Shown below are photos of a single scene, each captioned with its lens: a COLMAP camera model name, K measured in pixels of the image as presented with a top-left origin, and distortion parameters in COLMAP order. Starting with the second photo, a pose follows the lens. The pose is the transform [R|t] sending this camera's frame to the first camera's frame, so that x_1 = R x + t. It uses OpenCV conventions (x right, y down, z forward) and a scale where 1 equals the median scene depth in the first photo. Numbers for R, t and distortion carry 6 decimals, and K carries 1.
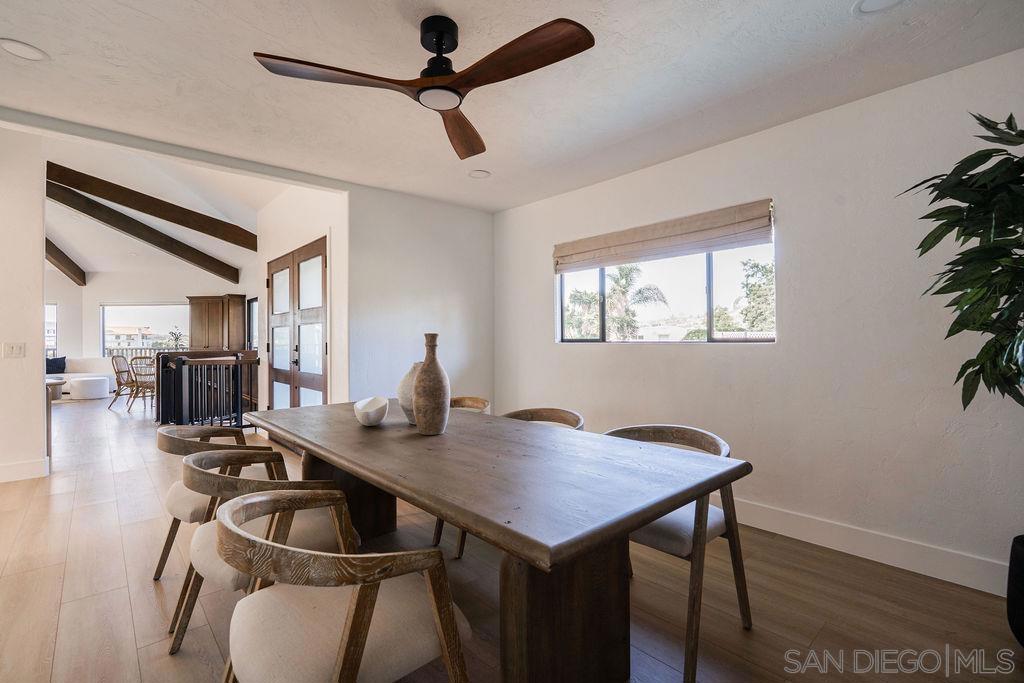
lens RADIAL K [[464.0, 0, 493.0], [0, 464.0, 337.4], [0, 0, 1]] dist [-0.000237, -0.000098]
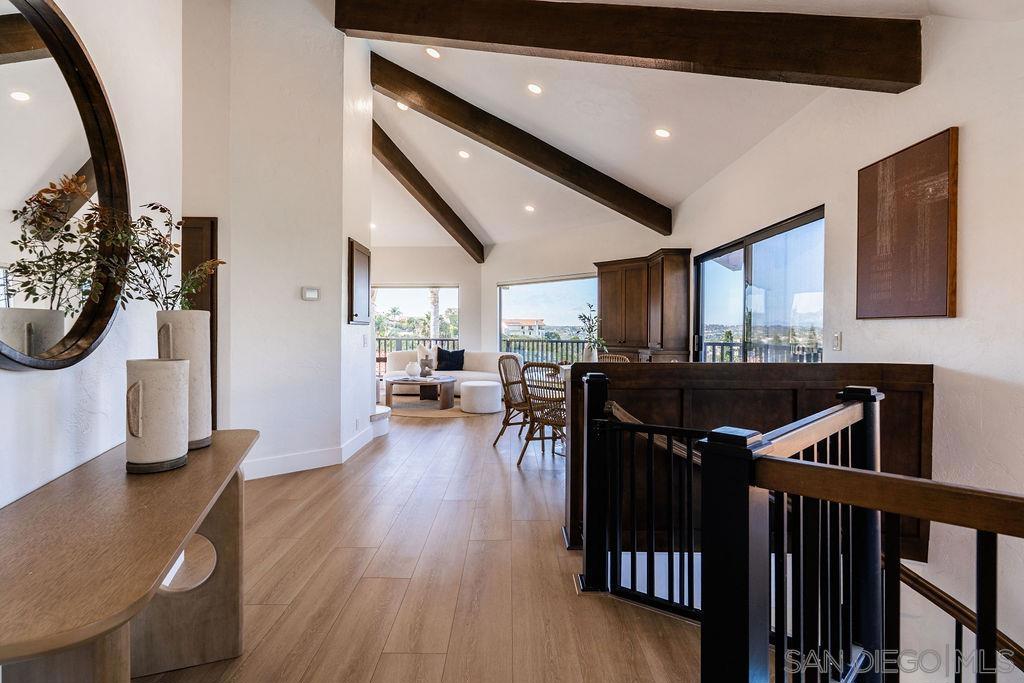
lens RADIAL K [[464.0, 0, 494.0], [0, 464.0, 329.6], [0, 0, 1]] dist [-0.000237, -0.000098]
pose [[0.736030, 0.004282, -0.676936, -0.332872], [-0.002512, 0.999990, 0.003593, 0.002925], [0.676945, -0.000944, 0.736033, 0.438515]]
